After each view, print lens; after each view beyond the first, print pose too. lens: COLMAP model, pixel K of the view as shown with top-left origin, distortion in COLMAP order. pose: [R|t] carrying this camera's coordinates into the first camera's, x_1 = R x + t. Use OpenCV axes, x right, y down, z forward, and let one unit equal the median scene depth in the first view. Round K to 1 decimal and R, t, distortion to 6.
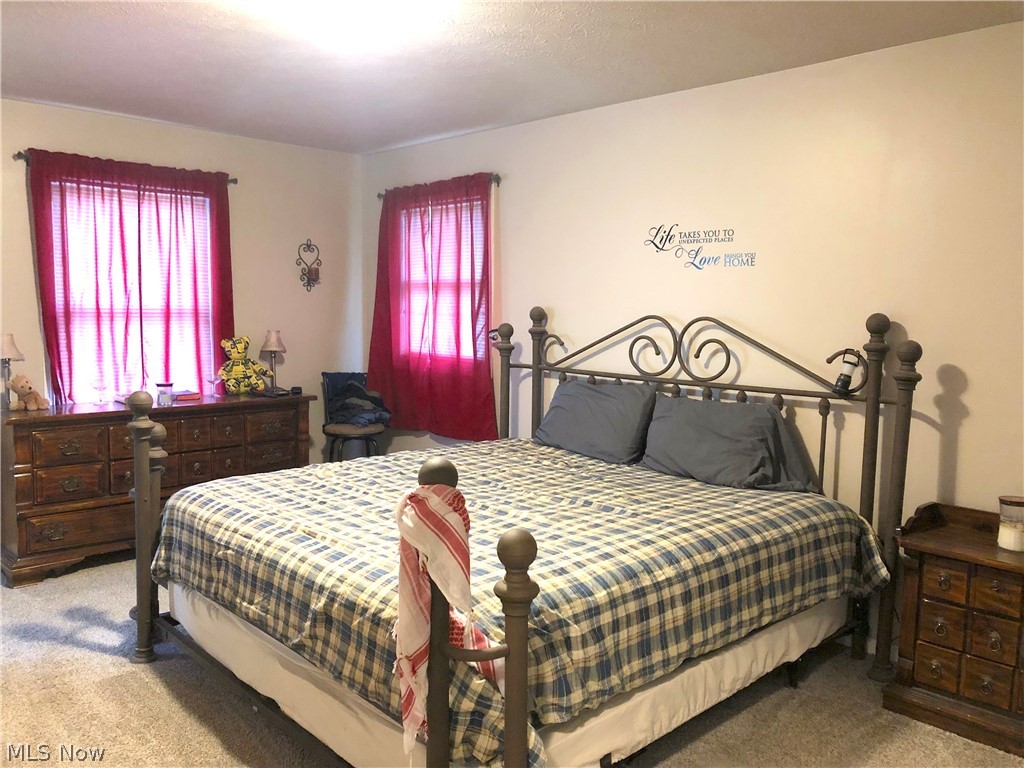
lens RADIAL K [[823.2, 0, 512.0], [0, 823.2, 384.0], [0, 0, 1]] dist [0.117557, -0.002078]
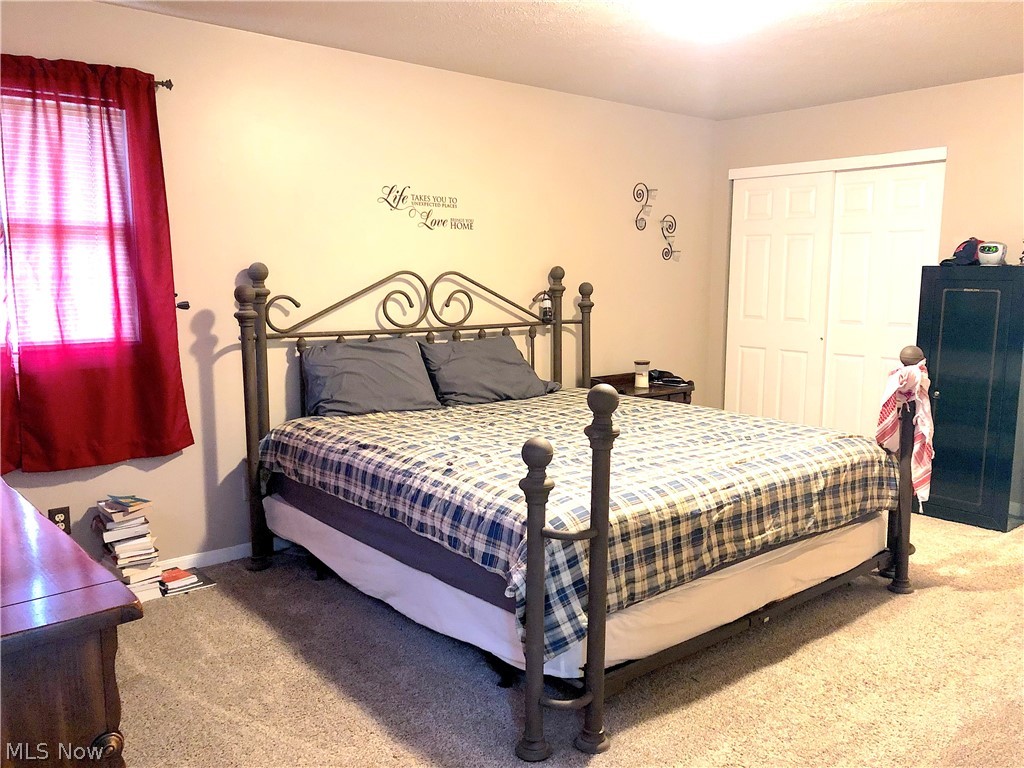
lens RADIAL K [[842.0, 0, 512.0], [0, 842.0, 384.0], [0, 0, 1]] dist [-0.000414, -0.005867]
pose [[0.047703, -0.148230, 0.987802, -0.922209], [0.094273, 0.985181, 0.143284, -0.082107], [-0.994403, 0.086288, 0.060971, 0.816972]]
